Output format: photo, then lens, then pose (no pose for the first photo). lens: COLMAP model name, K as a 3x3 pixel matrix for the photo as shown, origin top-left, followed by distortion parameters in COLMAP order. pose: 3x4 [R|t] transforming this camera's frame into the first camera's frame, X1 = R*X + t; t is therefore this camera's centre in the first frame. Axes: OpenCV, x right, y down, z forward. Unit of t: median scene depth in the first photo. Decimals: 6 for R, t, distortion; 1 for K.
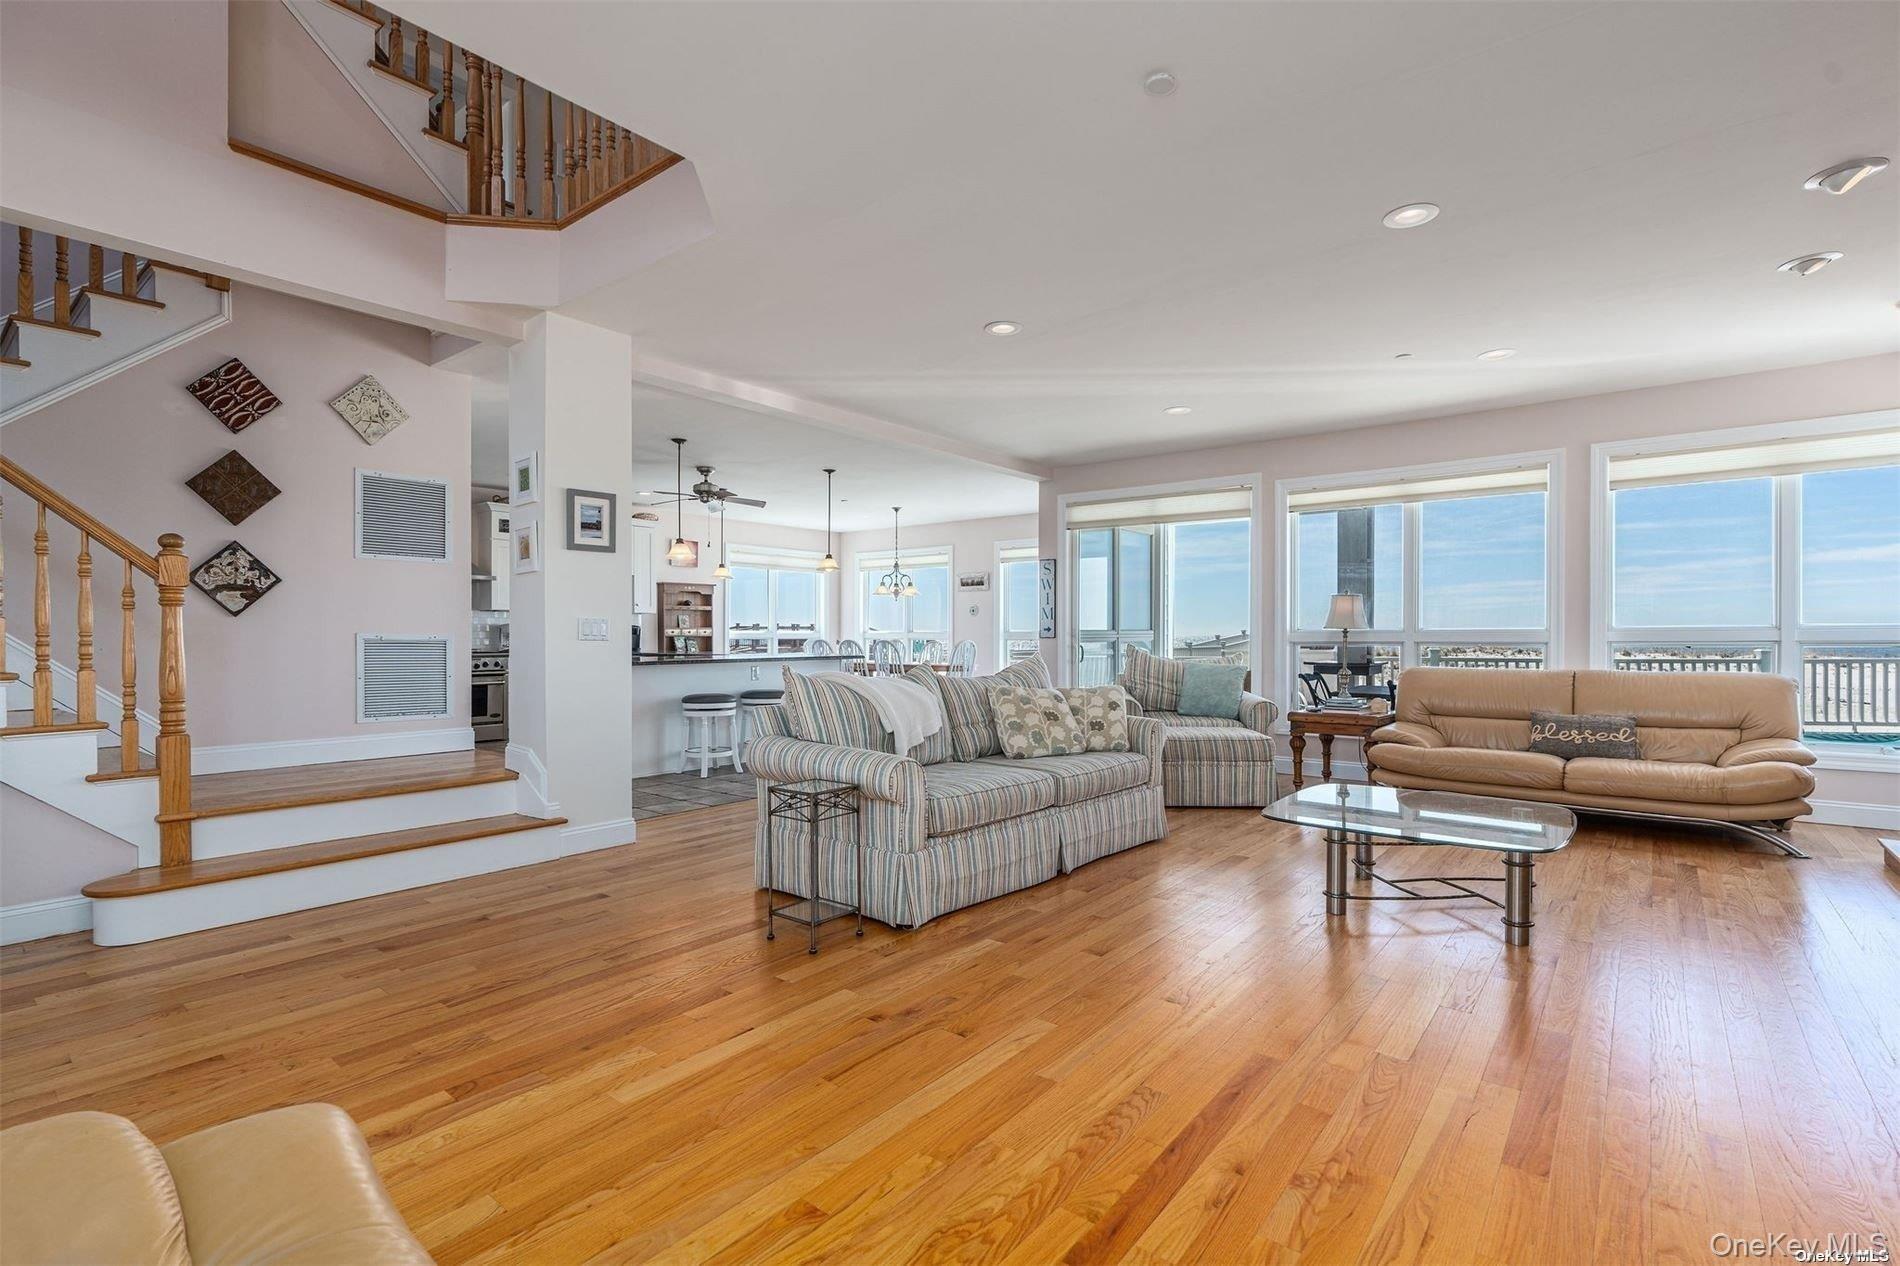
lens RADIAL K [[862.6, 0, 950.0], [0, 862.6, 633.0], [0, 0, 1]] dist [-0.001951, -0.000118]
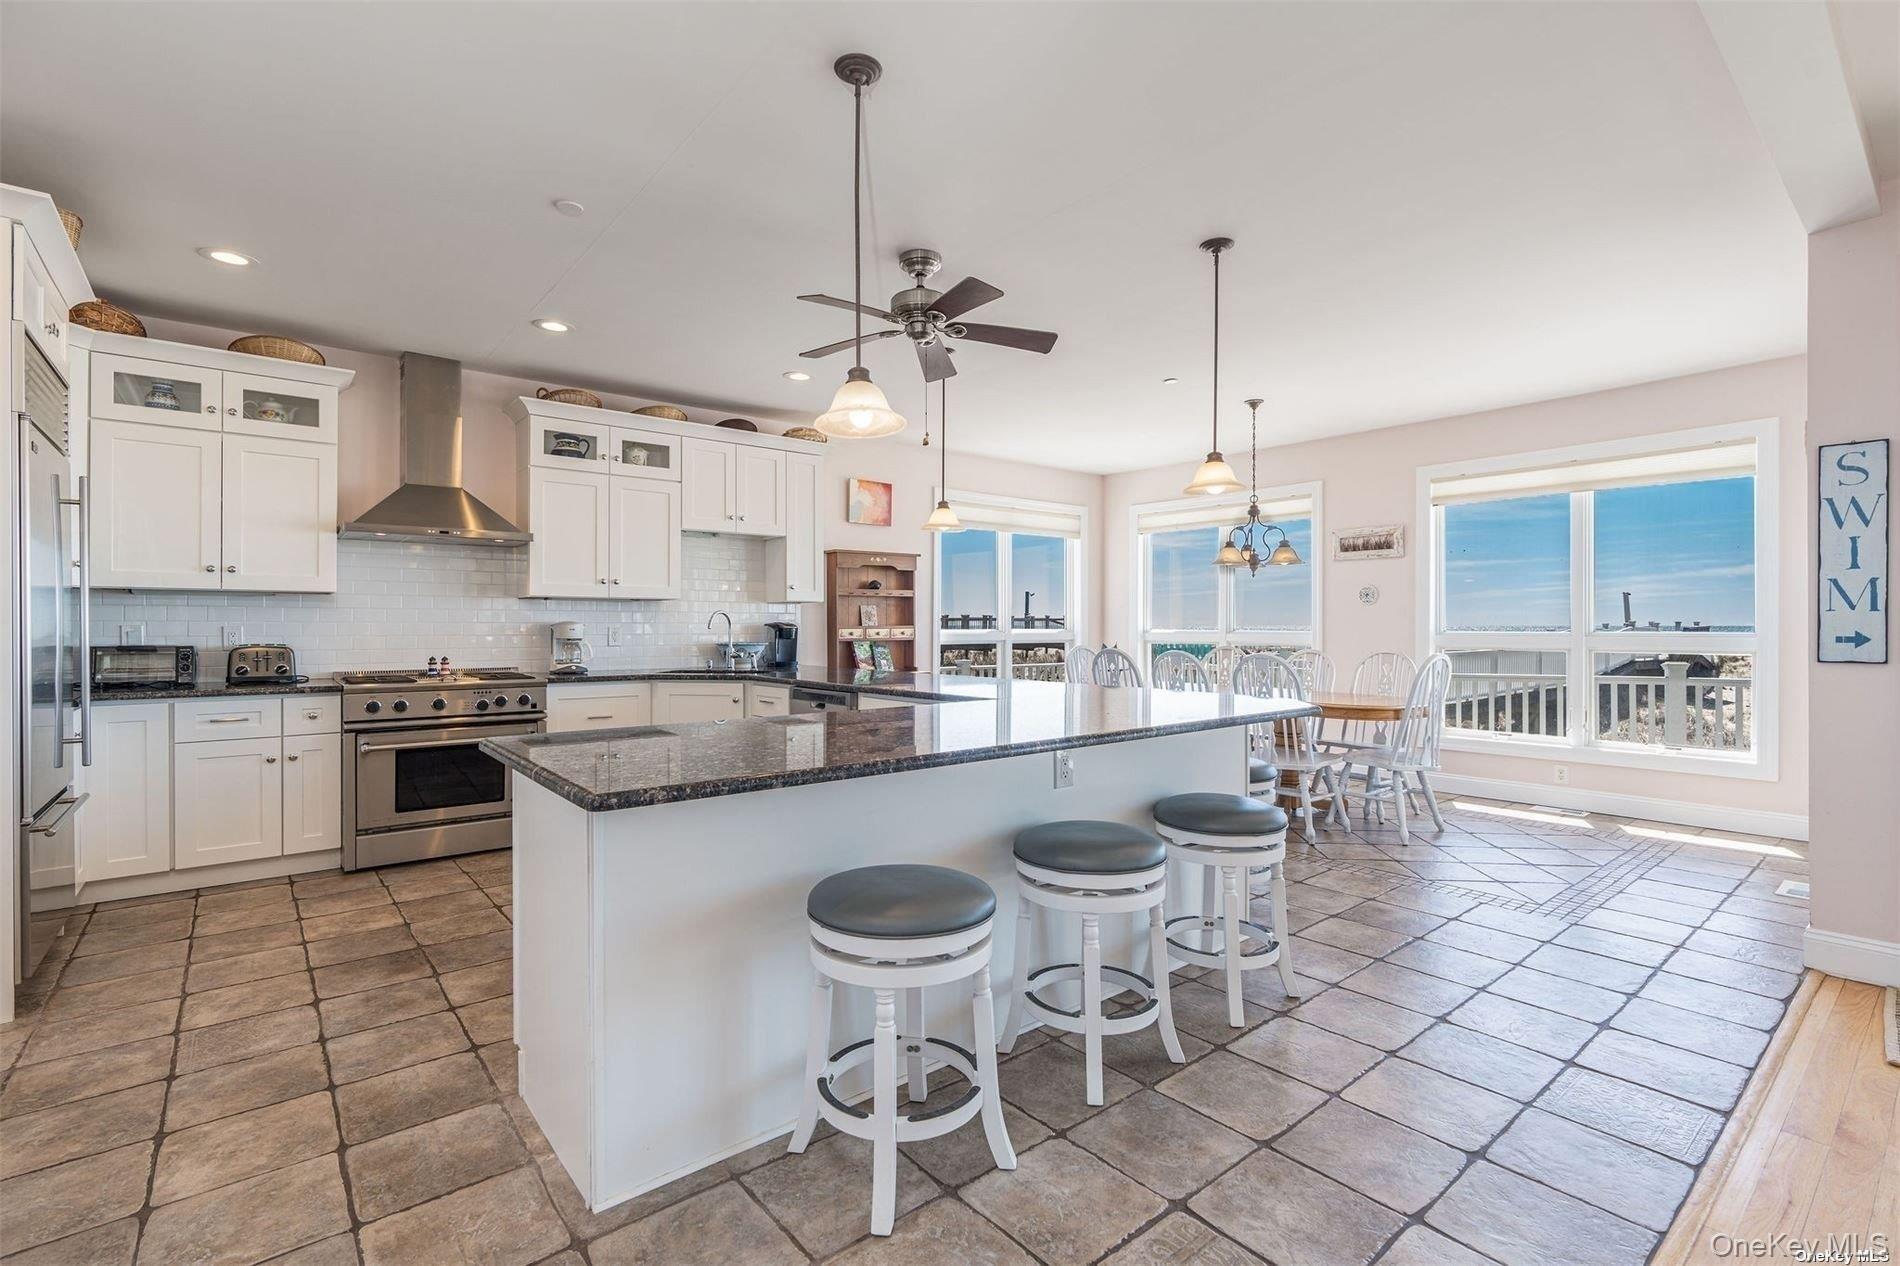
lens RADIAL K [[862.6, 0, 950.0], [0, 862.6, 633.0], [0, 0, 1]] dist [-0.001951, -0.000118]
pose [[0.979121, 0.002220, -0.203266, -0.132647], [0.000058, 0.999937, 0.011199, -0.008080], [0.203278, -0.010977, 0.979060, 0.427565]]
